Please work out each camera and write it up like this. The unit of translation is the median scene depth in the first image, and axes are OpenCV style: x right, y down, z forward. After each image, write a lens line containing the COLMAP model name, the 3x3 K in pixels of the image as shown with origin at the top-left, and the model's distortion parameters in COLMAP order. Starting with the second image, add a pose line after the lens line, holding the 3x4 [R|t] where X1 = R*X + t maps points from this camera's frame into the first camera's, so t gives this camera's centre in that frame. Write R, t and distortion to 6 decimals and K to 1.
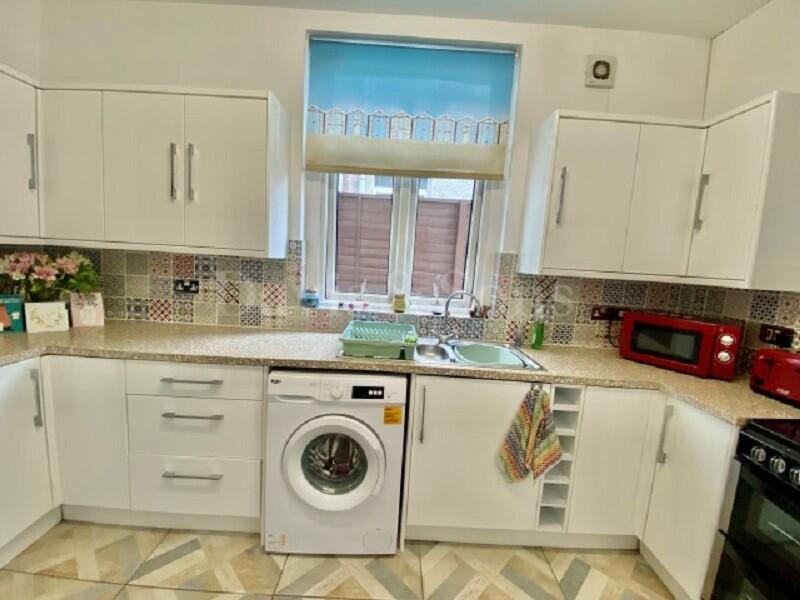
lens RADIAL K [[339.9, 0, 400.0], [0, 339.9, 300.0], [0, 0, 1]] dist [0.019091, -0.018765]
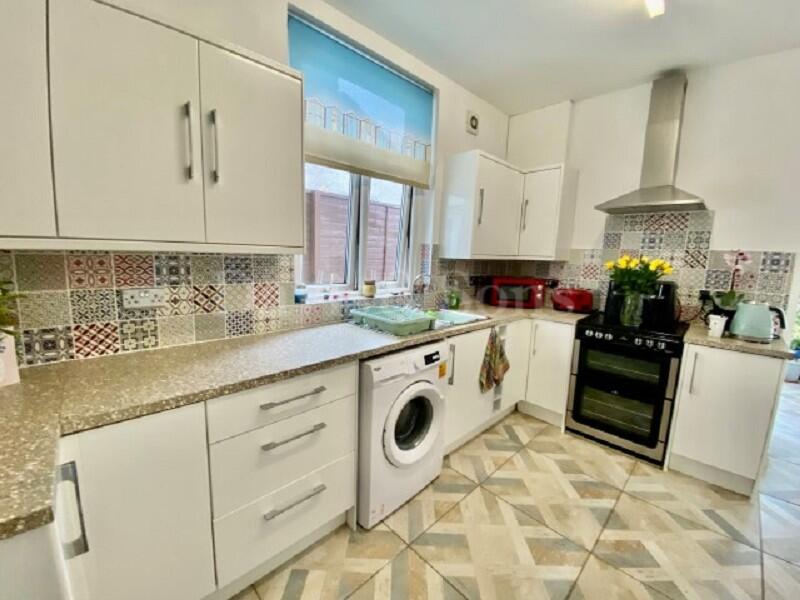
lens RADIAL K [[322.6, 0, 400.0], [0, 322.6, 300.0], [0, 0, 1]] dist [0.016789, -0.019476]
pose [[0.724612, -0.135230, 0.675760, -0.696472], [0.095625, 0.990803, 0.095736, -0.050158], [-0.682491, -0.004752, 0.730879, 0.145848]]
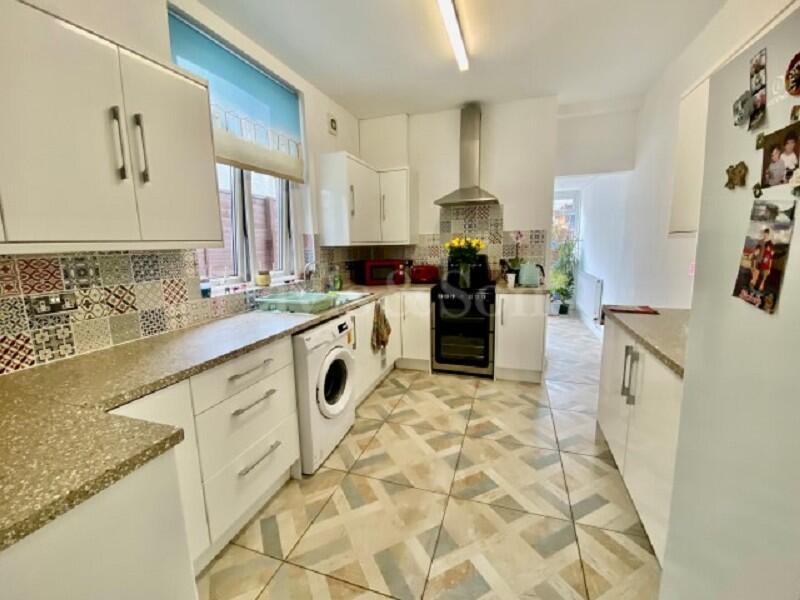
lens RADIAL K [[339.9, 0, 400.0], [0, 339.9, 300.0], [0, 0, 1]] dist [0.019091, -0.018765]
pose [[0.322213, -0.221000, 0.920510, -1.018529], [0.151811, 0.971847, 0.180186, -0.064941], [-0.934415, 0.081686, 0.346692, 0.144543]]
